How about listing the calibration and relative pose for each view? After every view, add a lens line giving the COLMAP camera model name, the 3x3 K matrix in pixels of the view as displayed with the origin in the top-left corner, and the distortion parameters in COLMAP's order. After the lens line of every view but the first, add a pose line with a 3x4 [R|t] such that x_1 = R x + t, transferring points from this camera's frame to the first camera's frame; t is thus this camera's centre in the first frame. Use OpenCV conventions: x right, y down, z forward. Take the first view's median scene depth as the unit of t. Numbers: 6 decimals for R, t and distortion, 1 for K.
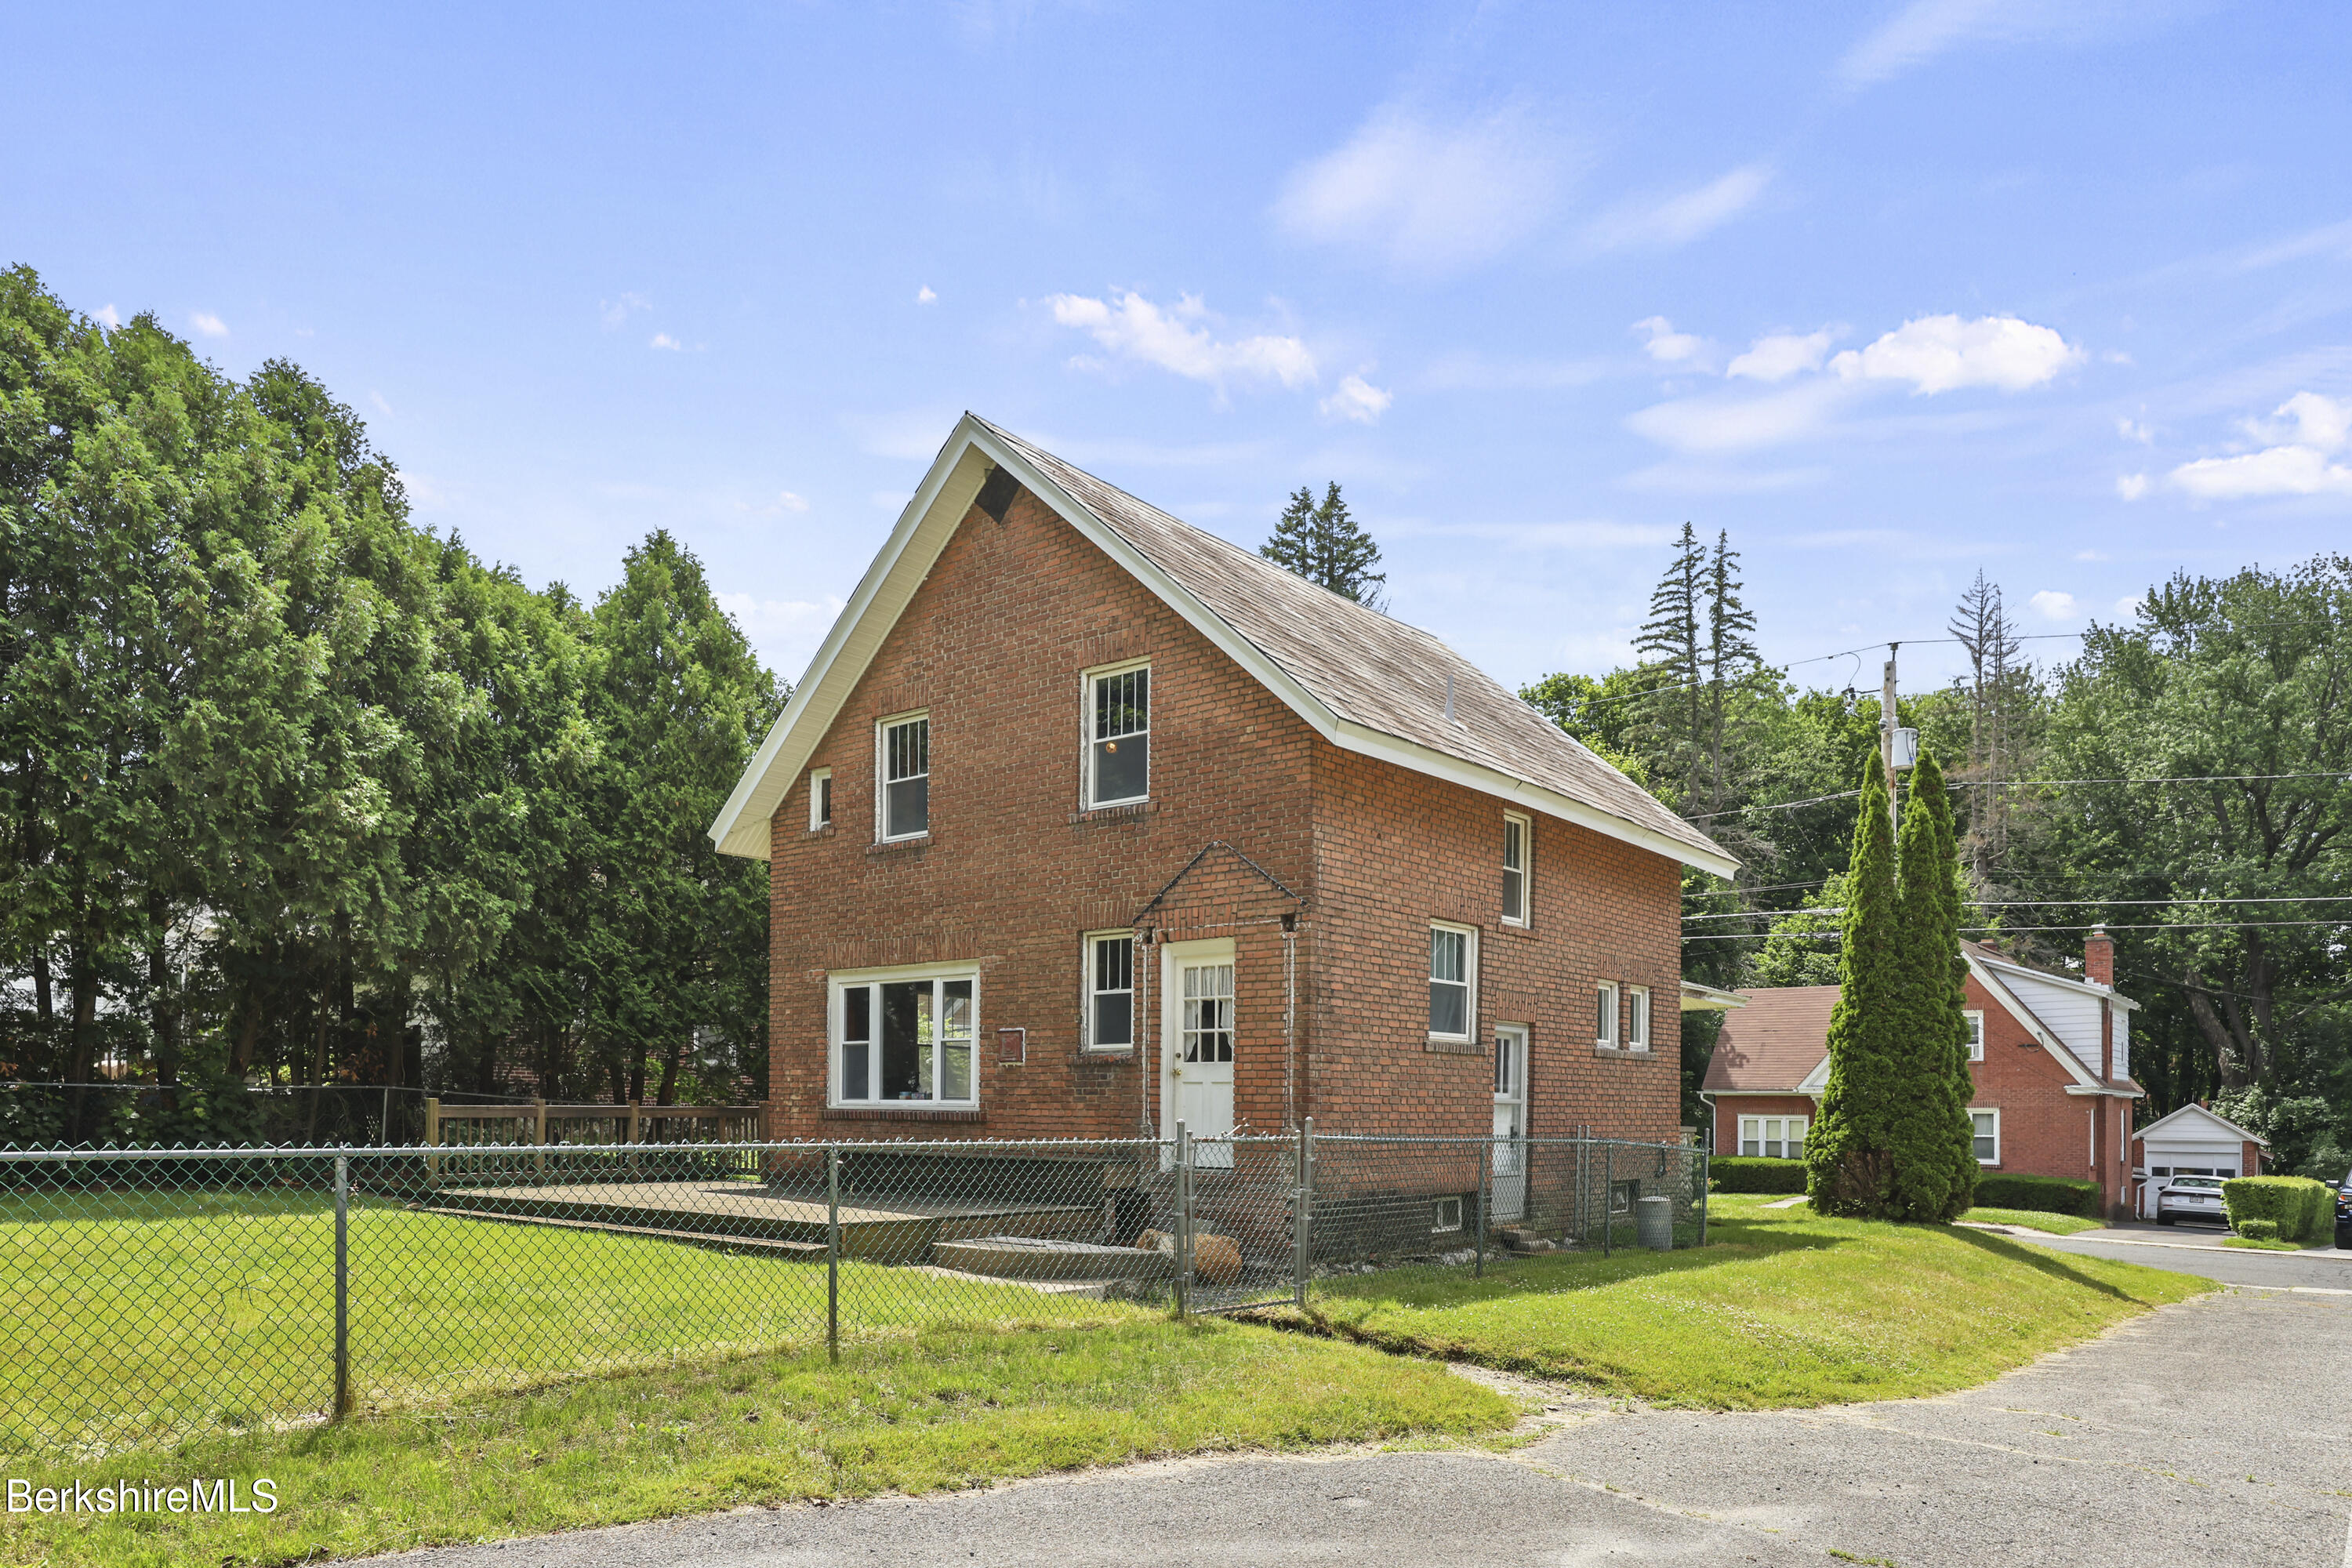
lens RADIAL K [[1544.5, 0, 1175.5], [0, 1544.5, 1102.4], [0, 0, 1]] dist [-0.000399, -0.001739]
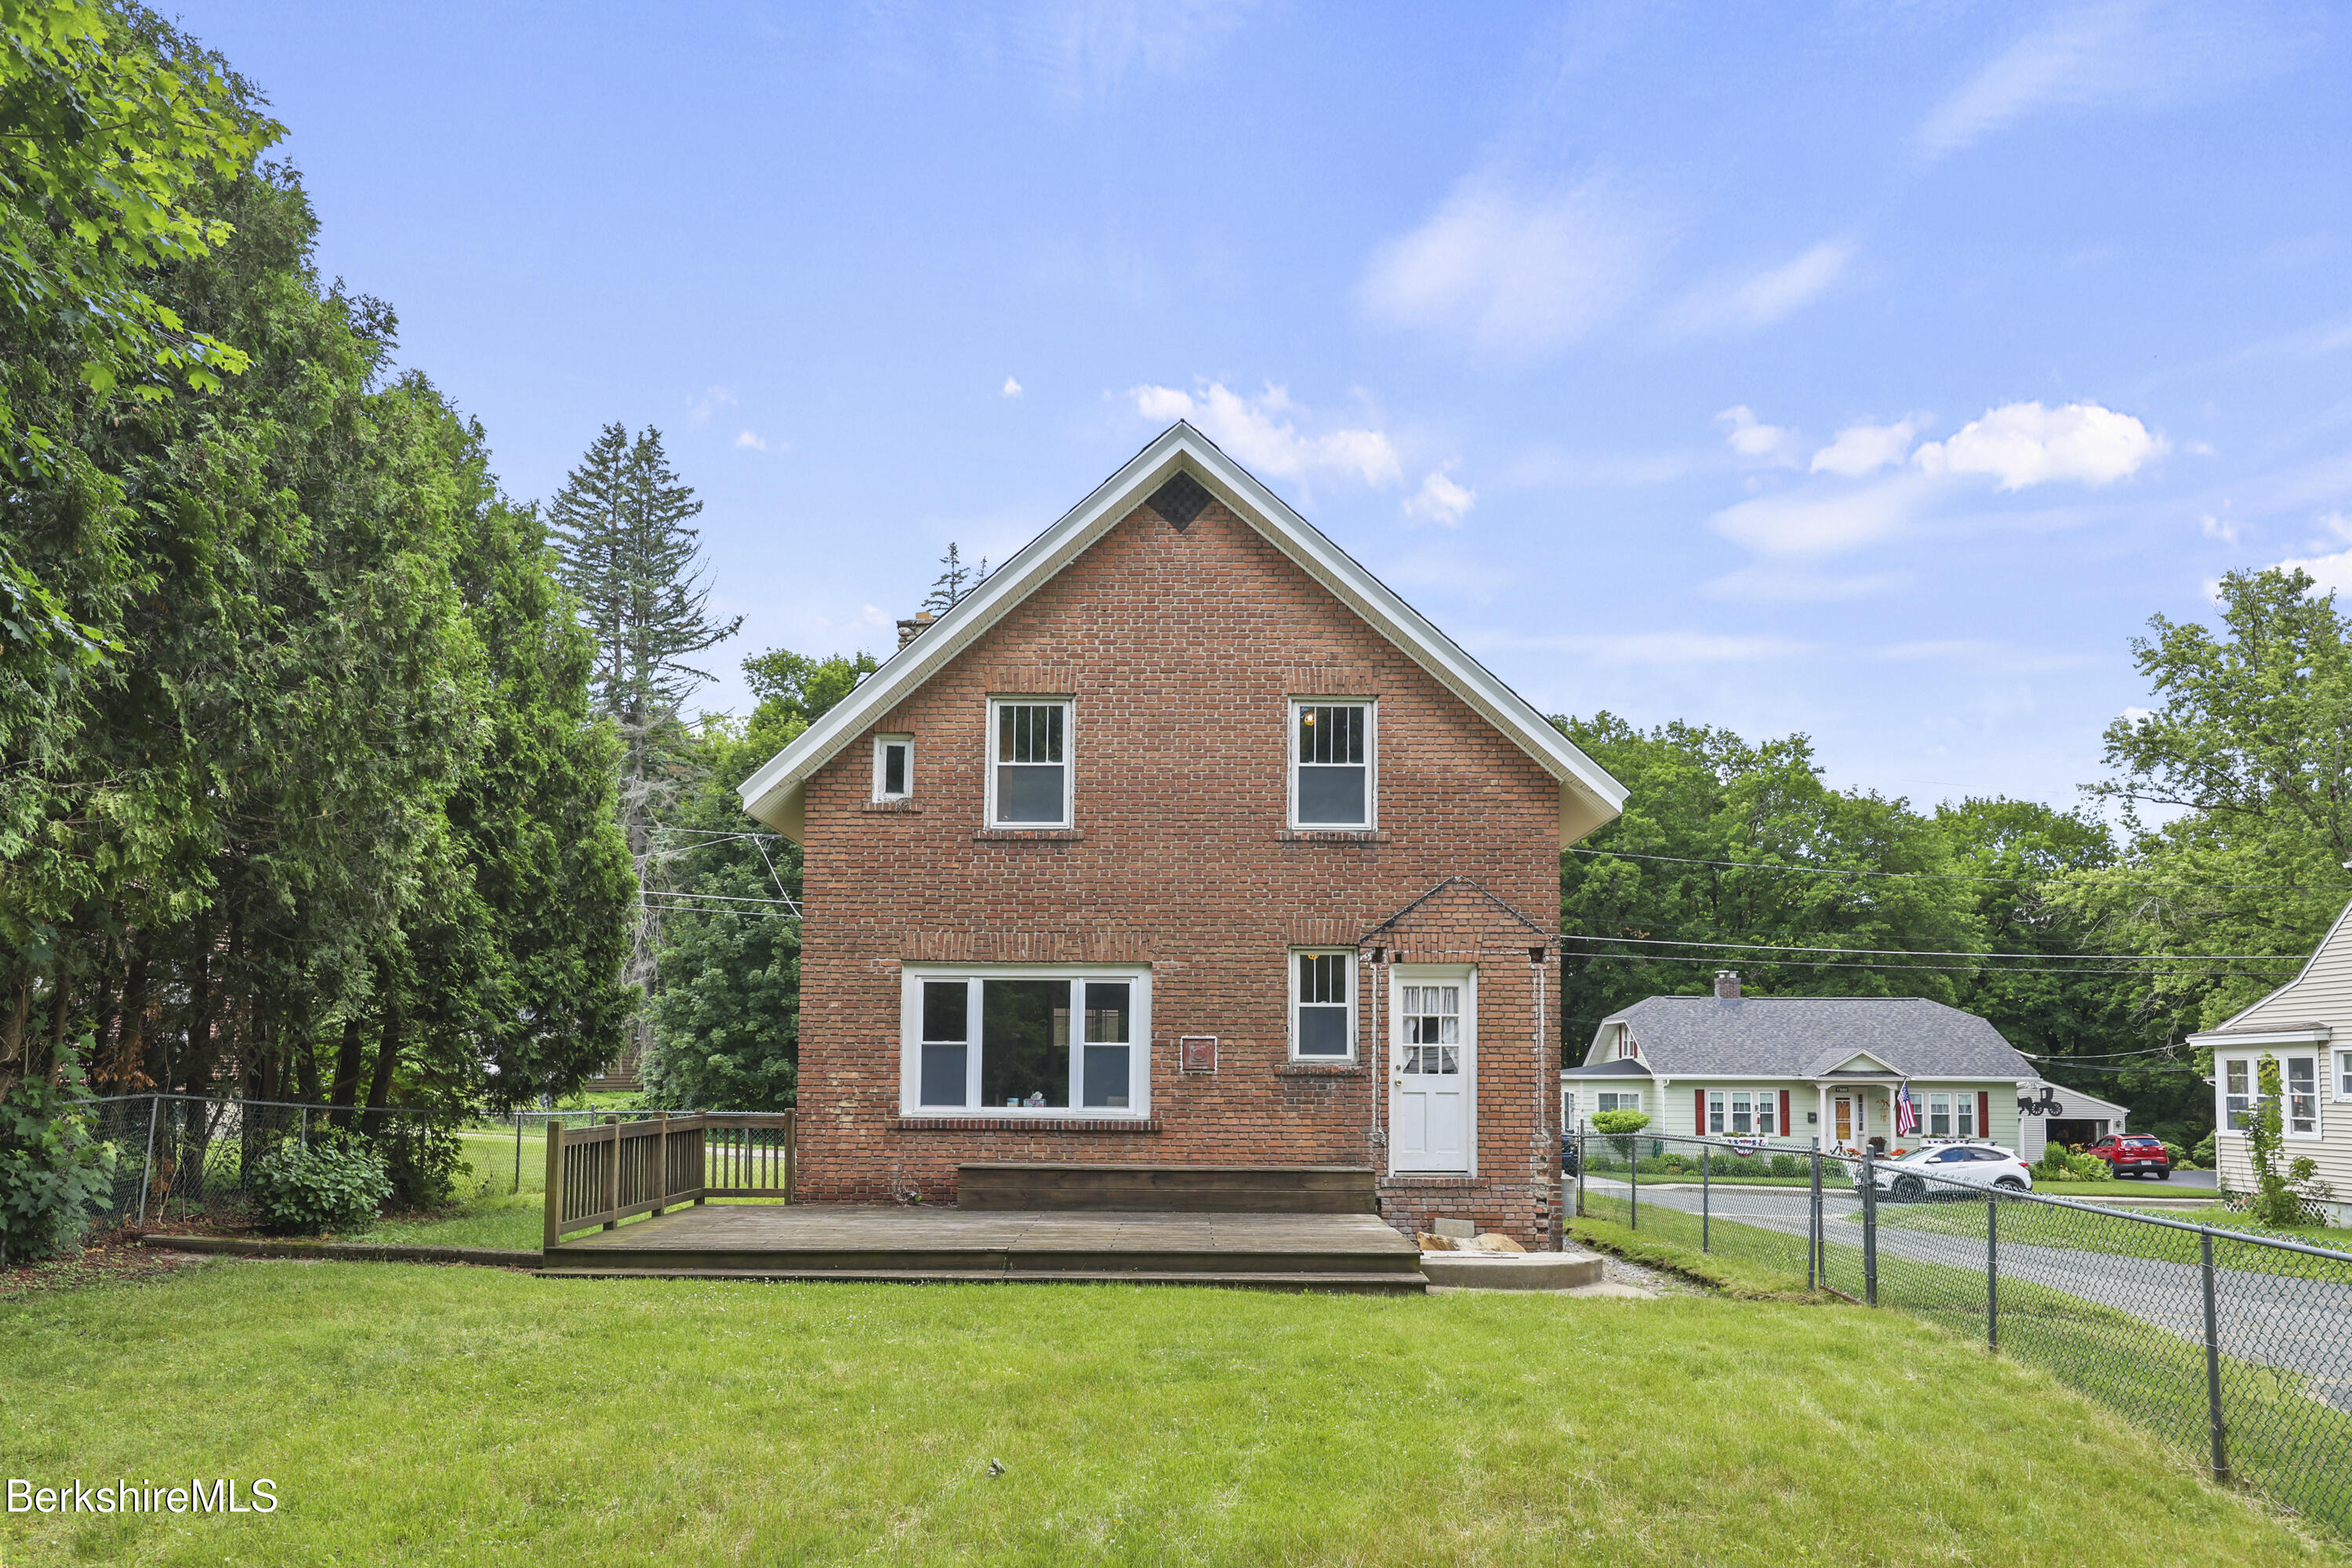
lens RADIAL K [[1516.4, 0, 1178.9], [0, 1516.4, 971.8], [0, 0, 1]] dist [0.002920, -0.000361]
pose [[0.779841, 0.036679, 0.624903, -0.739009], [-0.002235, 0.998439, -0.055814, -0.035331], [-0.625974, 0.042130, 0.778705, 0.251986]]
